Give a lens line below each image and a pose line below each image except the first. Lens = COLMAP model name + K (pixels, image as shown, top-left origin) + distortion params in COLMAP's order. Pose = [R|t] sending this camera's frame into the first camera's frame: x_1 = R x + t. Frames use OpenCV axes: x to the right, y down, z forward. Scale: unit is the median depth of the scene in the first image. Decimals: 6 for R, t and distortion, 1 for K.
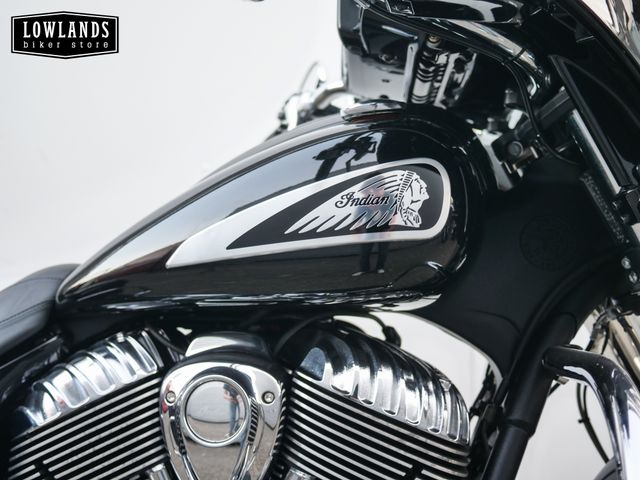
lens RADIAL K [[735.5, 0, 320.0], [0, 735.5, 240.0], [0, 0, 1]] dist [-0.005582, 0.015081]
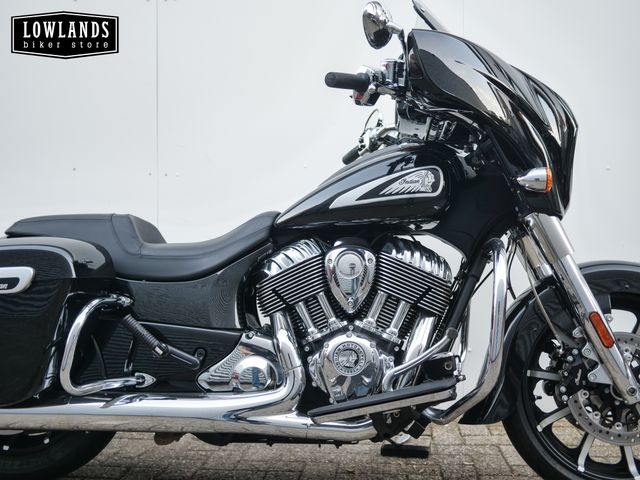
lens RADIAL K [[735.5, 0, 320.0], [0, 735.5, 240.0], [0, 0, 1]] dist [-0.005582, 0.015081]
pose [[0.999746, 0.005832, -0.021792, -0.174809], [-0.005621, 0.999937, 0.009721, 0.112167], [0.021847, -0.009596, 0.999715, -1.406384]]
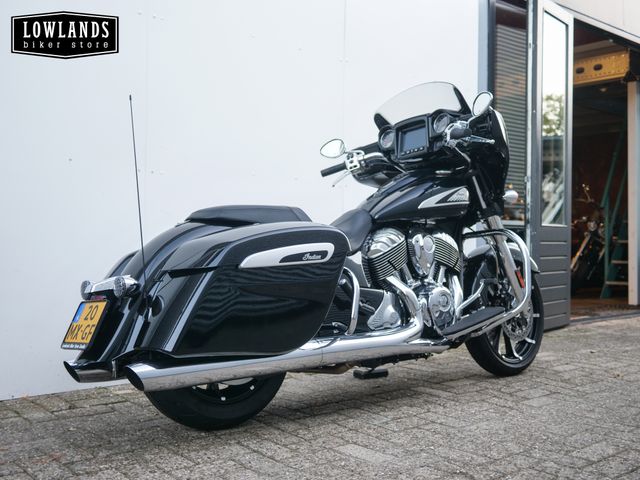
lens RADIAL K [[735.5, 0, 320.0], [0, 735.5, 240.0], [0, 0, 1]] dist [-0.005582, 0.015081]
pose [[0.708718, 0.012459, 0.705382, -3.154245], [-0.008729, 0.999922, -0.008891, 0.230516], [-0.705438, 0.000144, 0.708772, -1.329157]]
